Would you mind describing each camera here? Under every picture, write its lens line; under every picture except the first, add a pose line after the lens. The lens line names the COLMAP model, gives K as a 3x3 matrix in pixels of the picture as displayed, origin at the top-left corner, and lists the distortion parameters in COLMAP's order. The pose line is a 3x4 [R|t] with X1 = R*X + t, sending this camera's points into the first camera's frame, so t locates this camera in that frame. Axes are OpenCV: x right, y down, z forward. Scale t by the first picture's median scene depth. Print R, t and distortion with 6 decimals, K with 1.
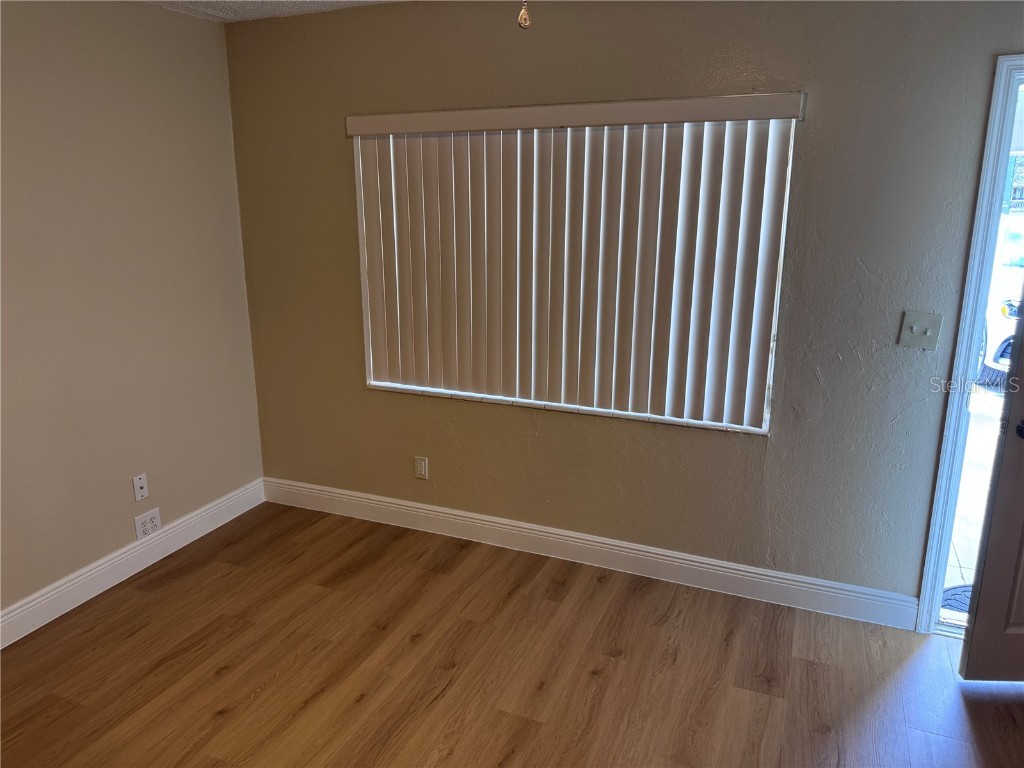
lens RADIAL K [[736.9, 0, 509.0], [0, 736.9, 382.8], [0, 0, 1]] dist [0.004579, -0.013440]
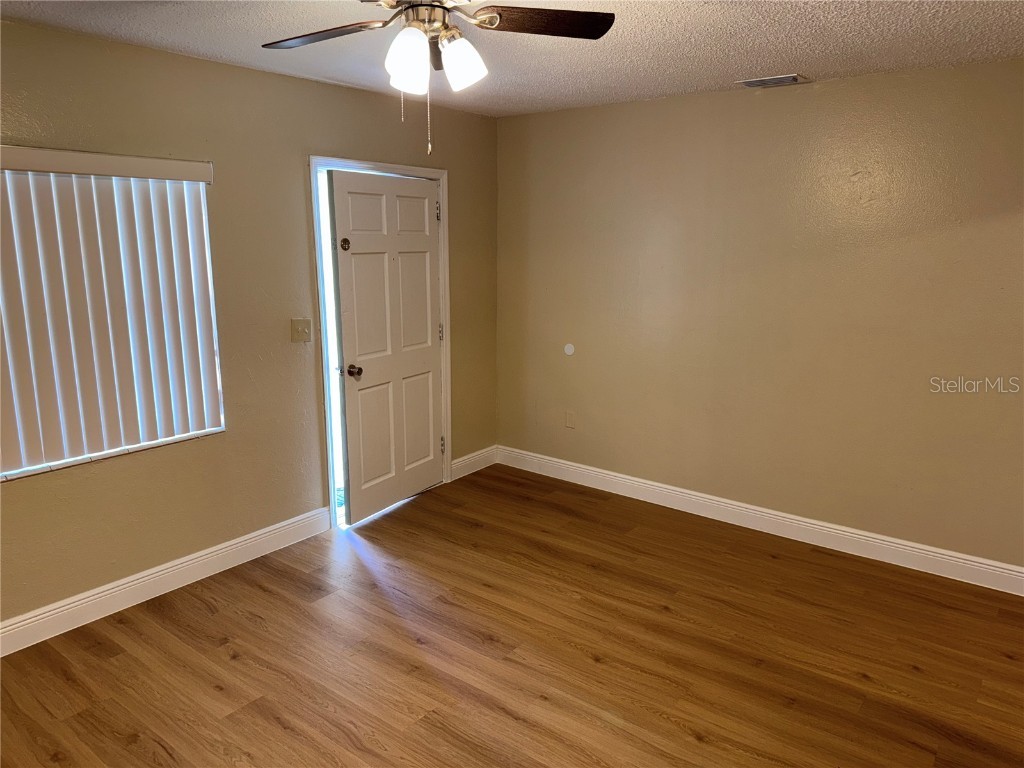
lens RADIAL K [[736.9, 0, 508.0], [0, 736.9, 388.9], [0, 0, 1]] dist [0.004579, -0.013440]
pose [[0.215348, -0.183026, 0.959232, -0.734606], [0.244144, 0.961176, 0.128587, -0.040623], [-0.945526, 0.206500, 0.251672, 0.213346]]
